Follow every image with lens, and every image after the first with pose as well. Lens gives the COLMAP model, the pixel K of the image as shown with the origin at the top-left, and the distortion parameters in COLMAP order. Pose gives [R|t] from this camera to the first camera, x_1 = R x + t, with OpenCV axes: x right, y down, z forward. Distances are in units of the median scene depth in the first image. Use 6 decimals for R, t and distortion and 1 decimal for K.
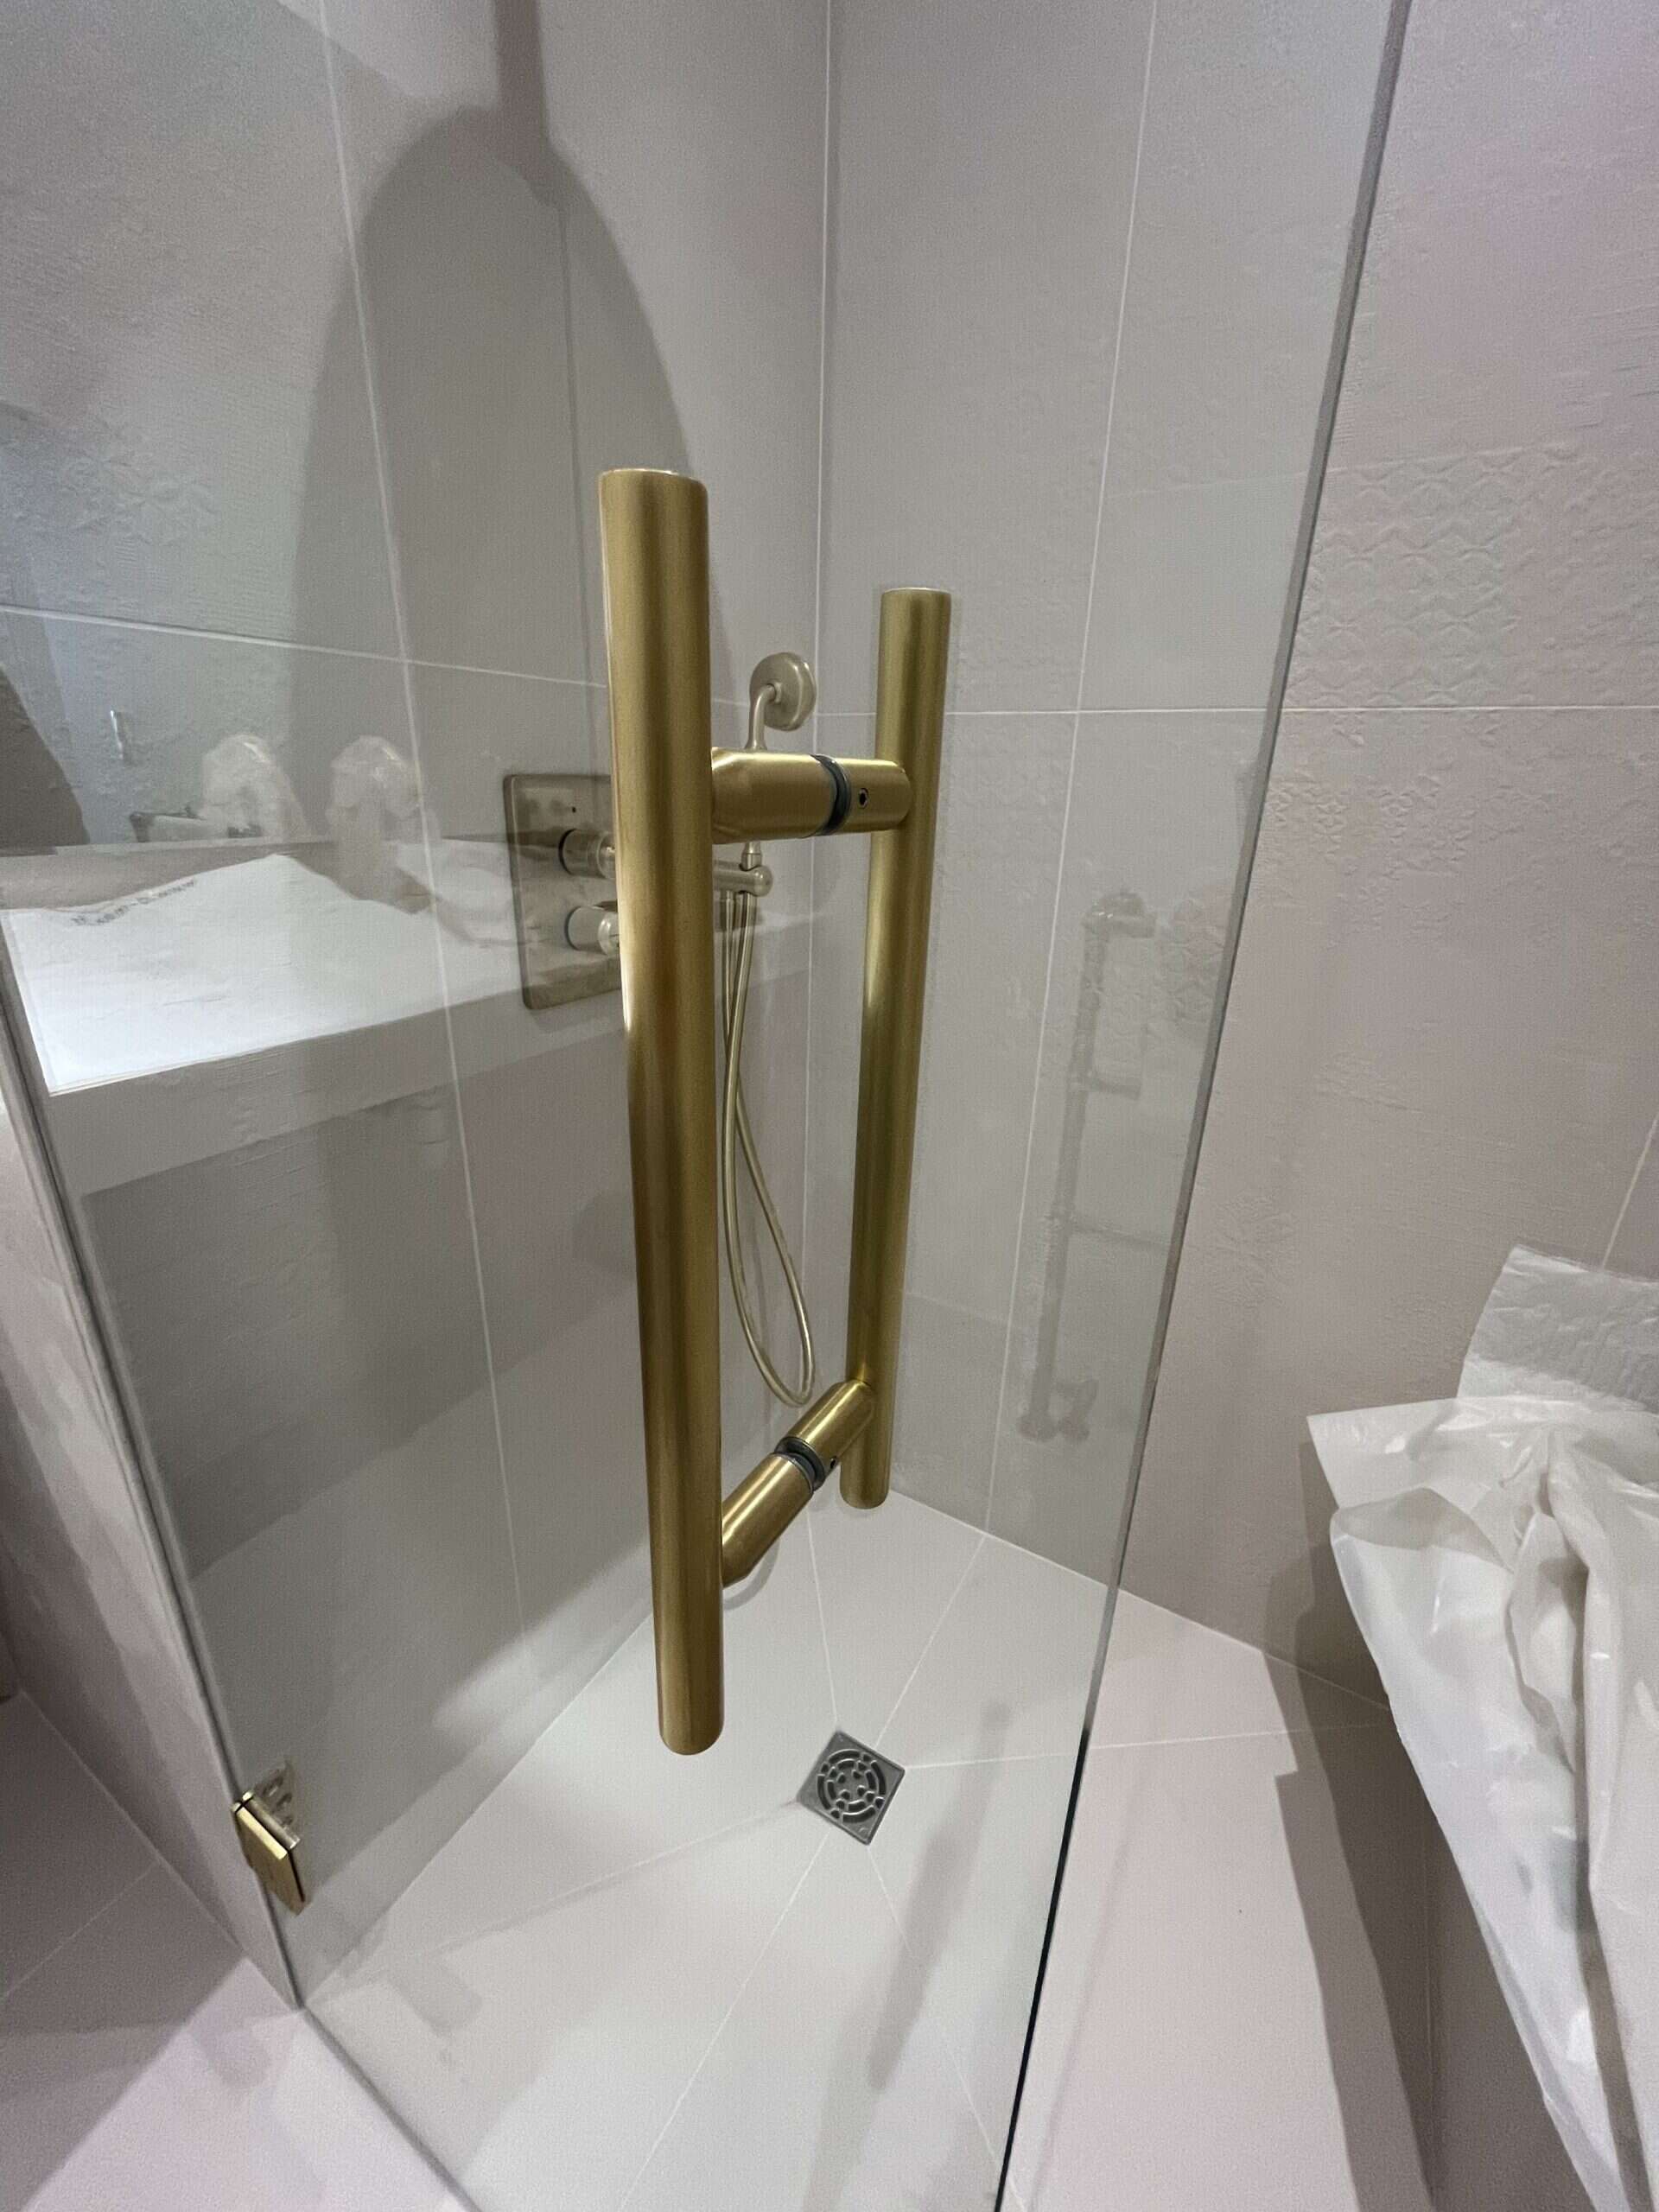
lens RADIAL K [[900.5, 0, 828.1], [0, 900.5, 1099.6], [0, 0, 1]] dist [-0.002291, -0.000365]
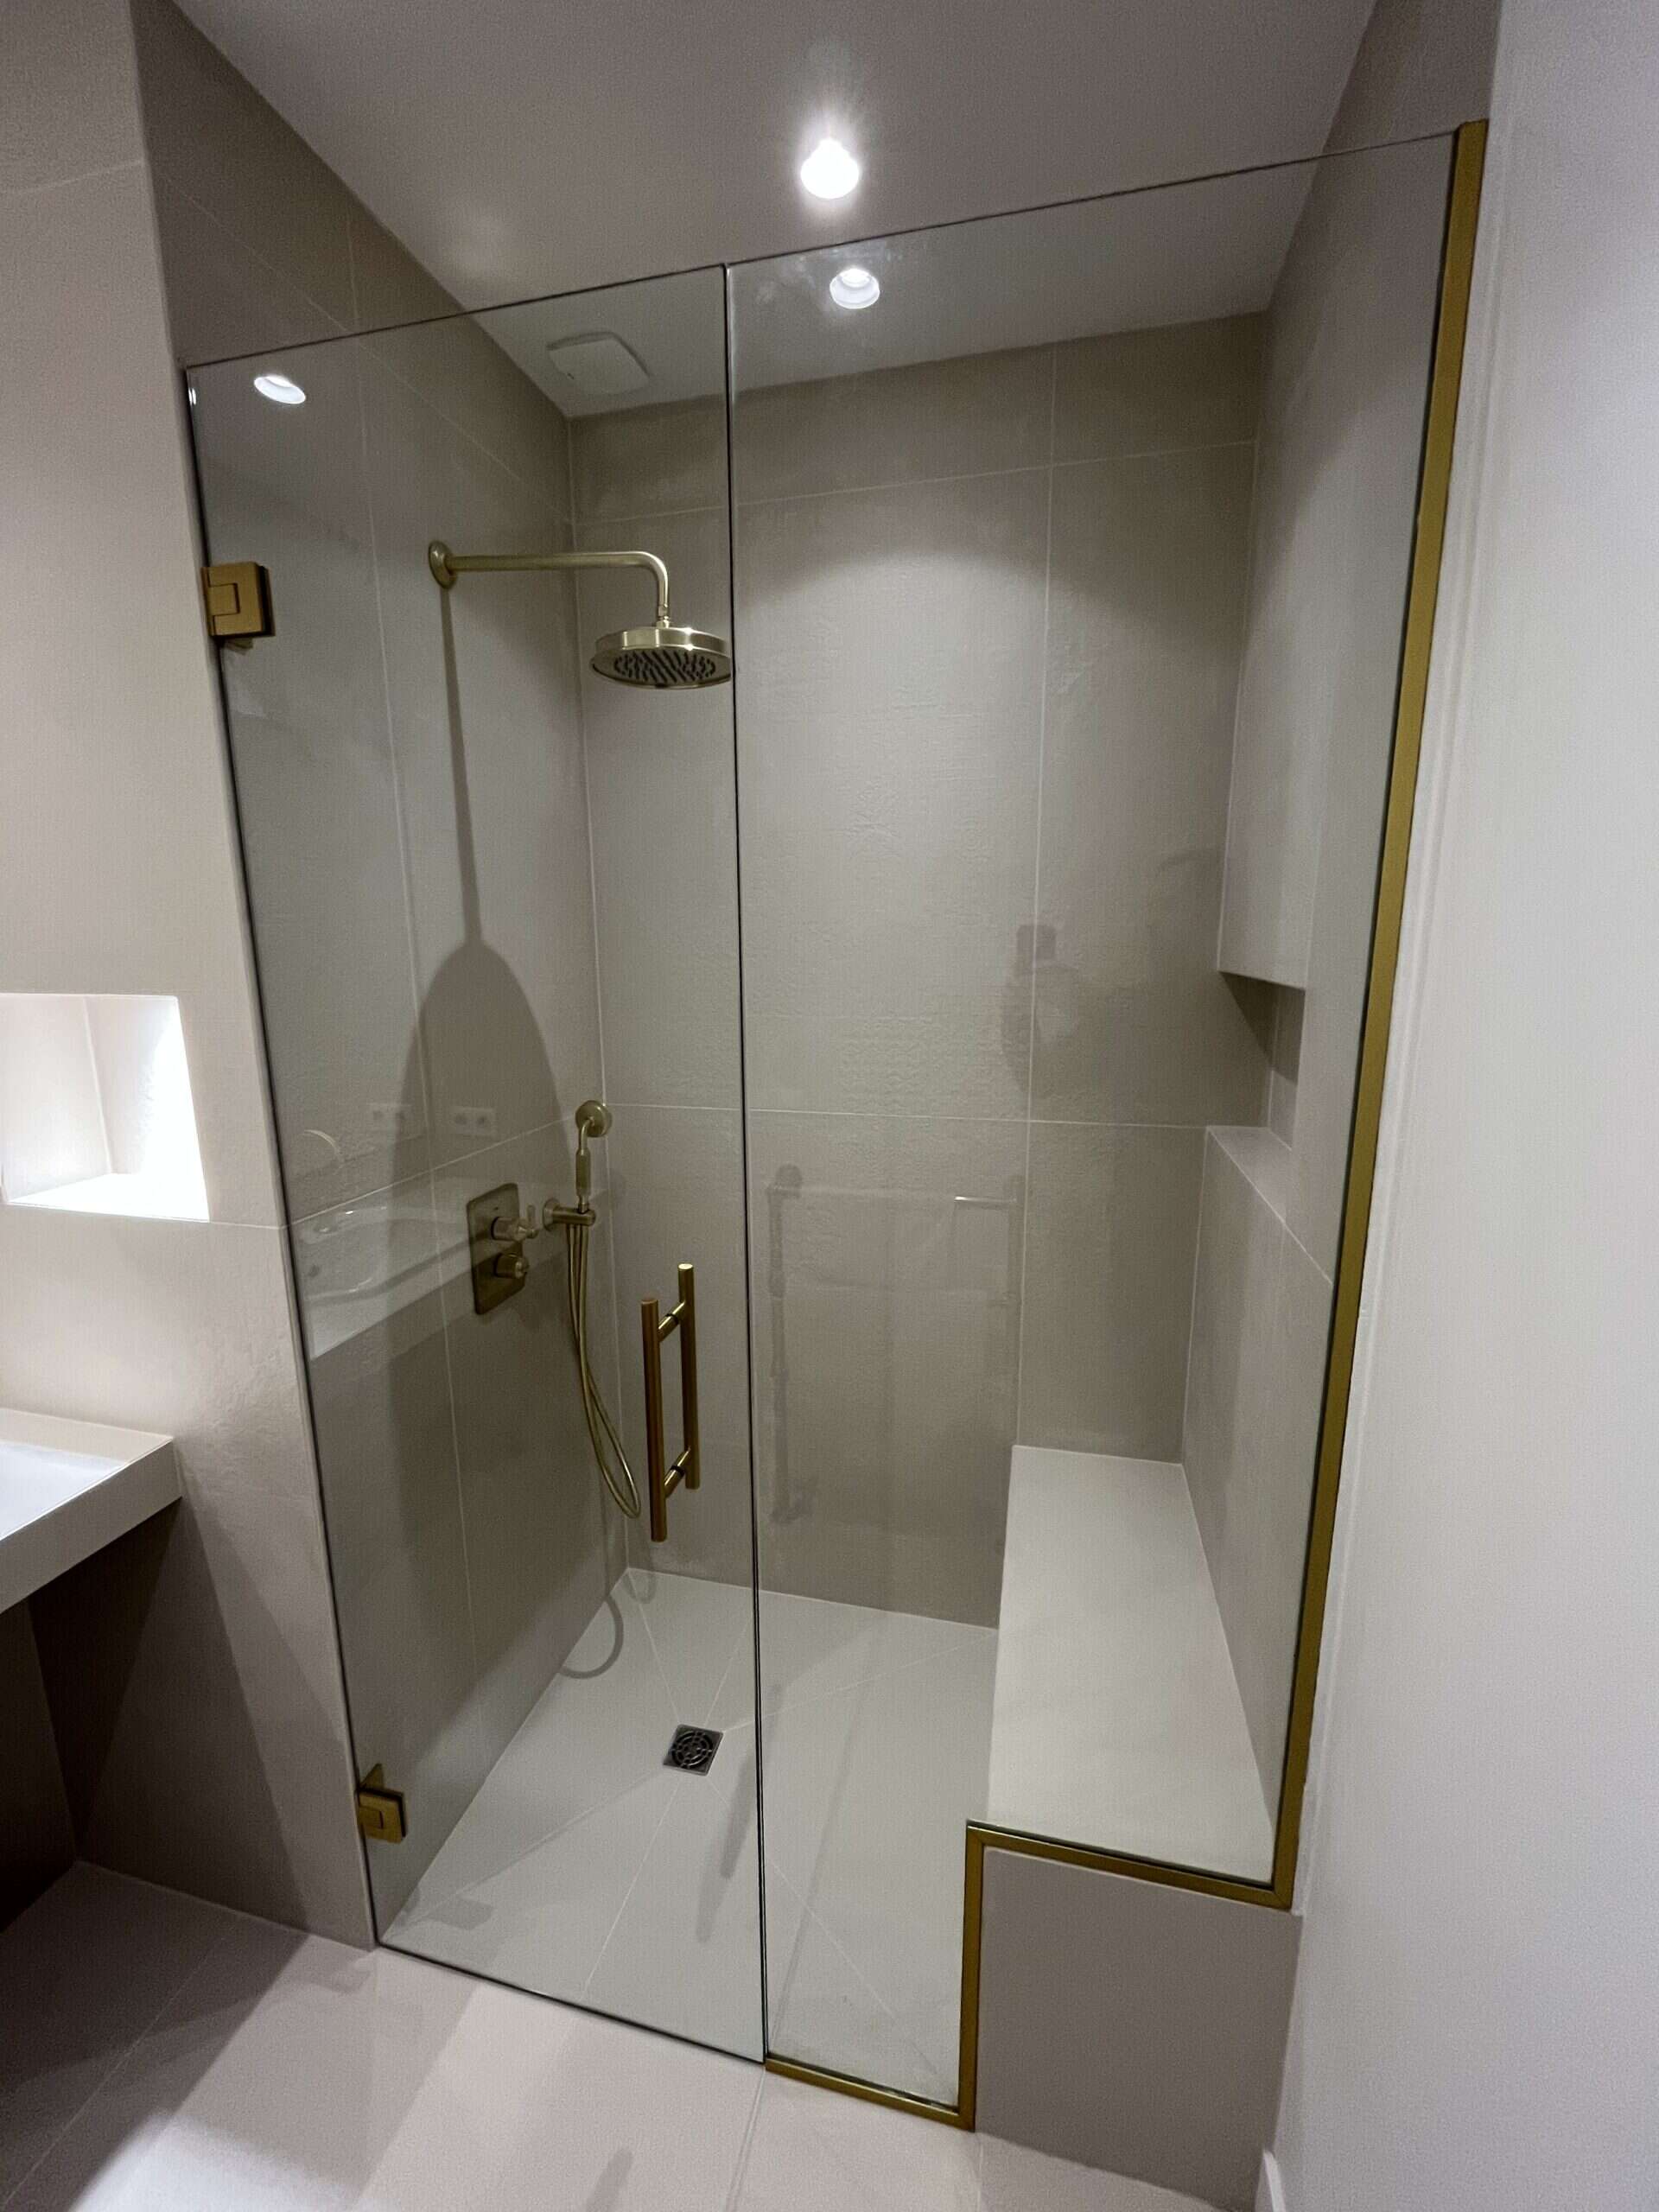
lens RADIAL K [[900.5, 0, 828.1], [0, 900.5, 1099.6], [0, 0, 1]] dist [-0.002291, -0.000365]
pose [[0.955535, -0.086020, 0.282052, -0.110730], [0.130369, 0.981183, -0.142424, -0.160004], [-0.264493, 0.172862, 0.948769, -0.943633]]
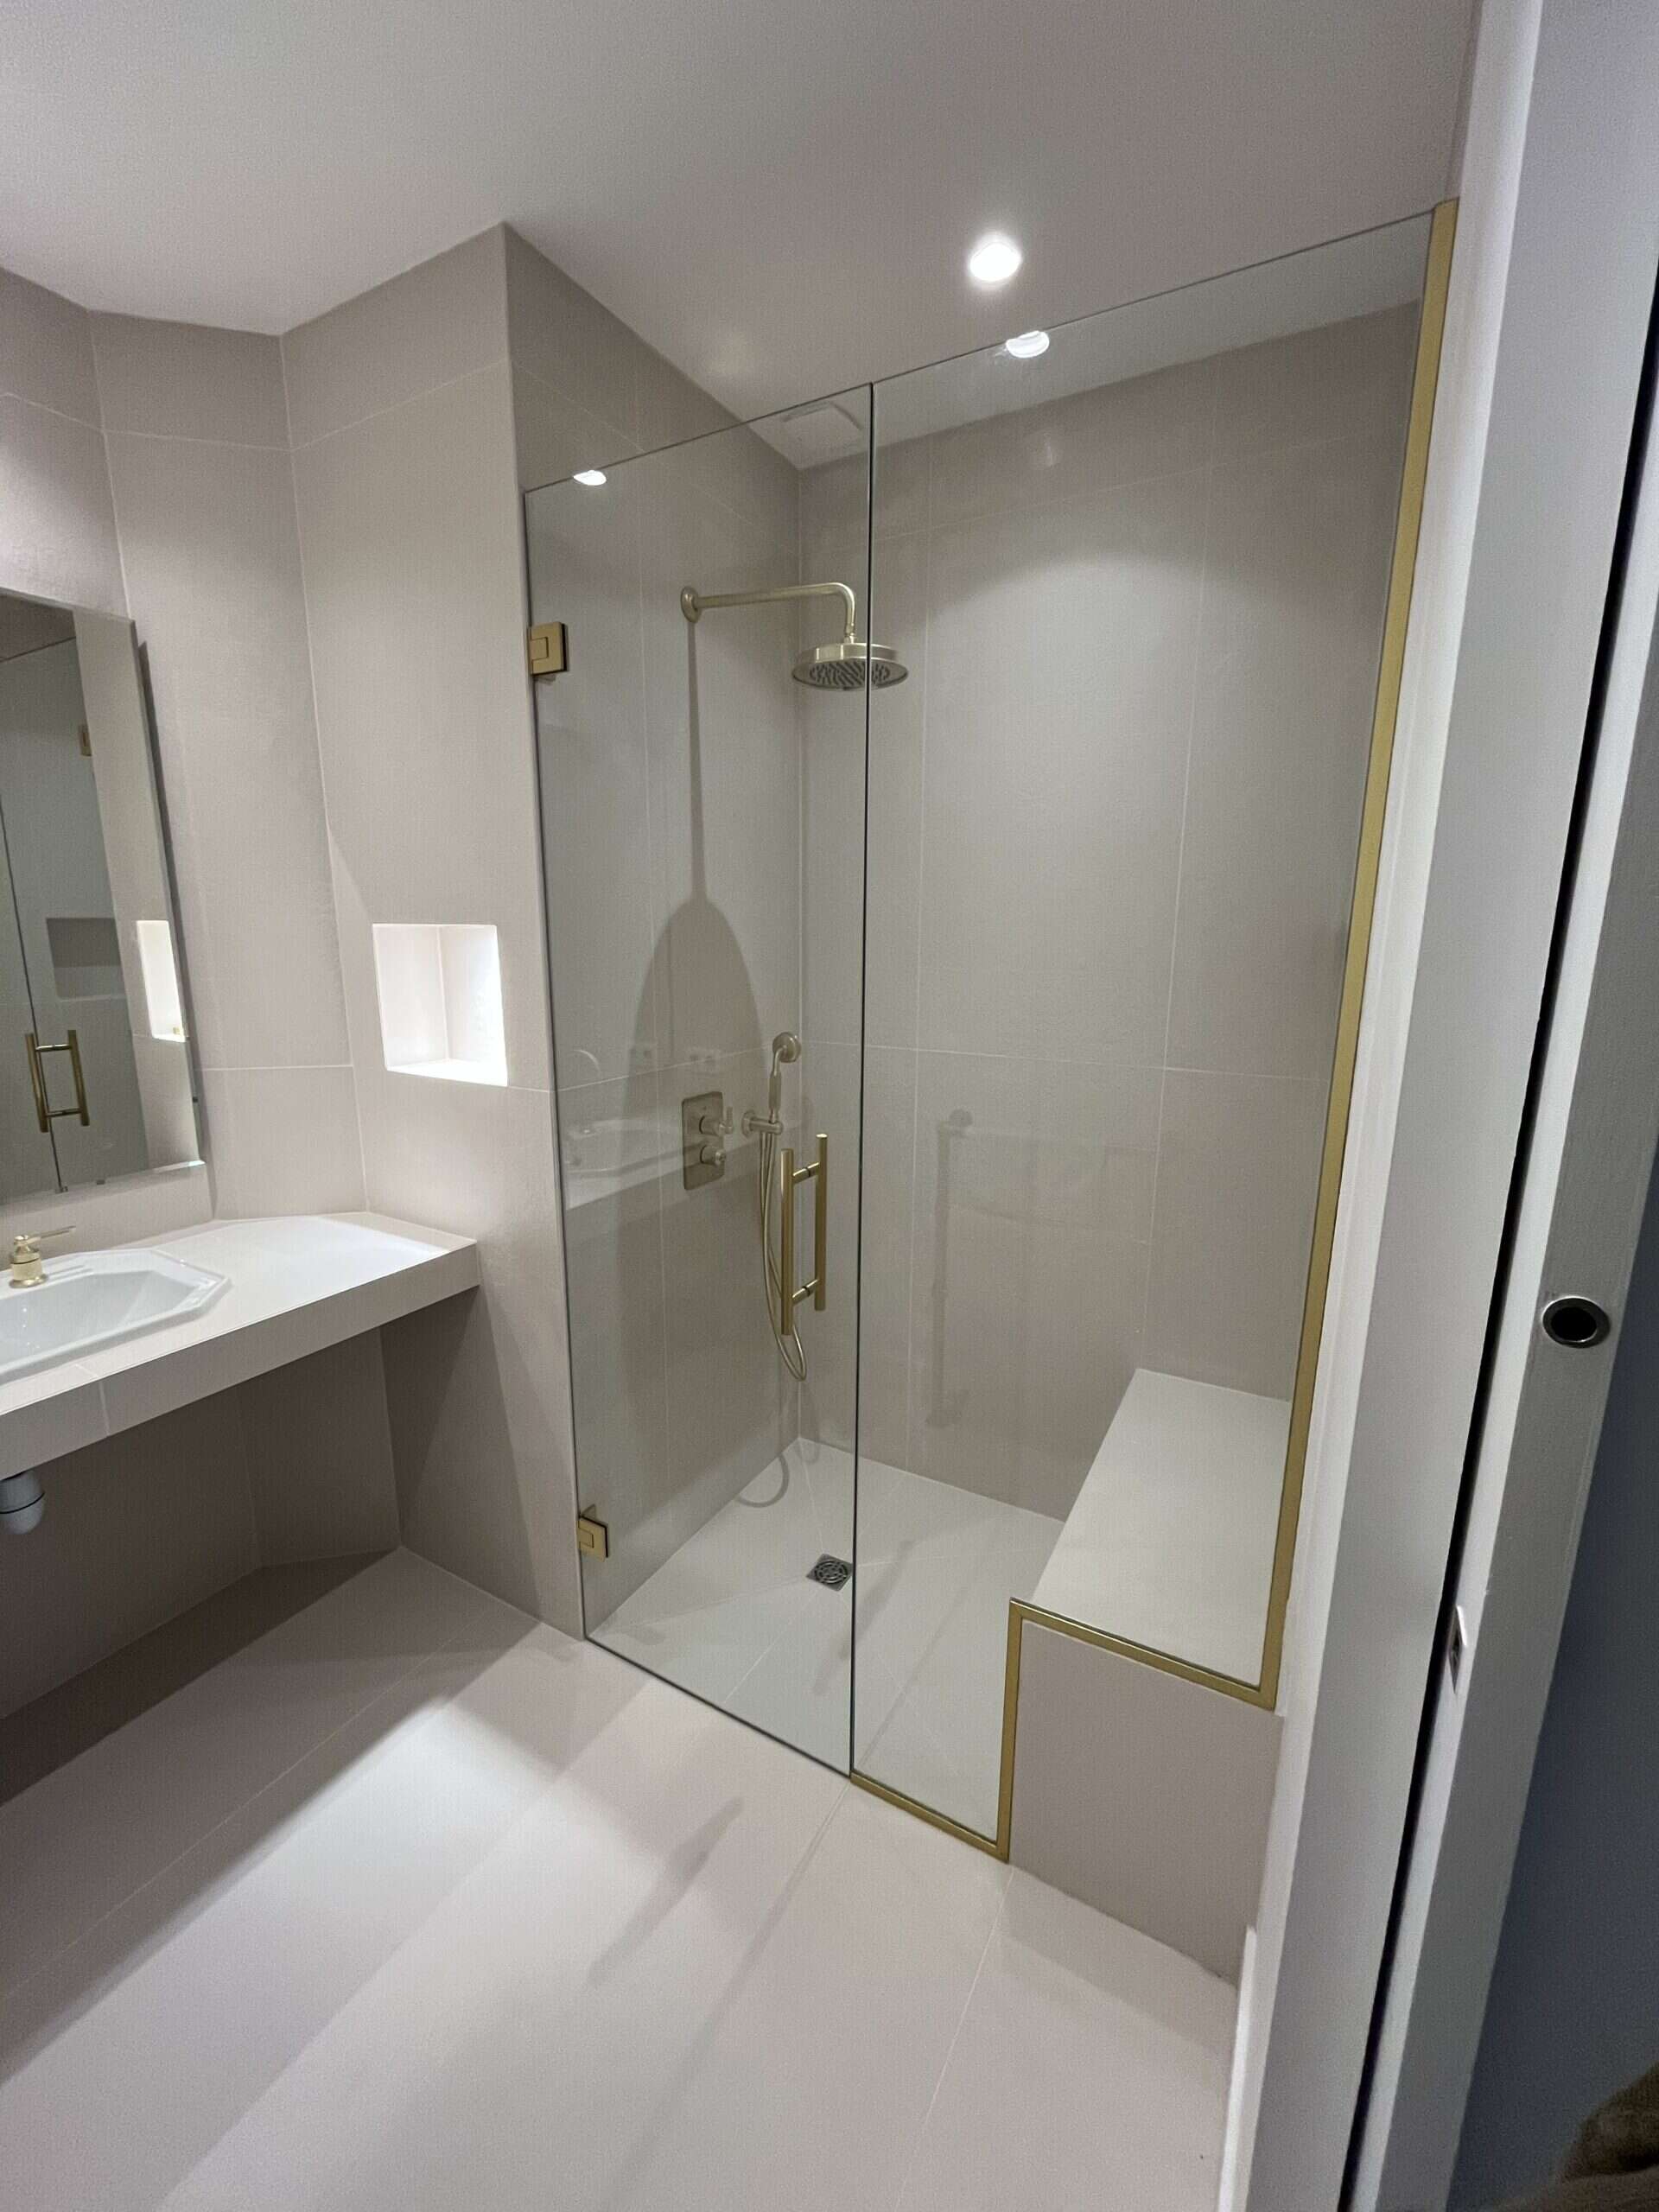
lens RADIAL K [[900.5, 0, 828.1], [0, 900.5, 1099.6], [0, 0, 1]] dist [-0.002291, -0.000365]
pose [[0.999485, -0.024714, 0.020451, 0.004792], [0.027580, 0.987625, -0.154391, 0.037664], [-0.016383, 0.154875, 0.987798, -1.270938]]
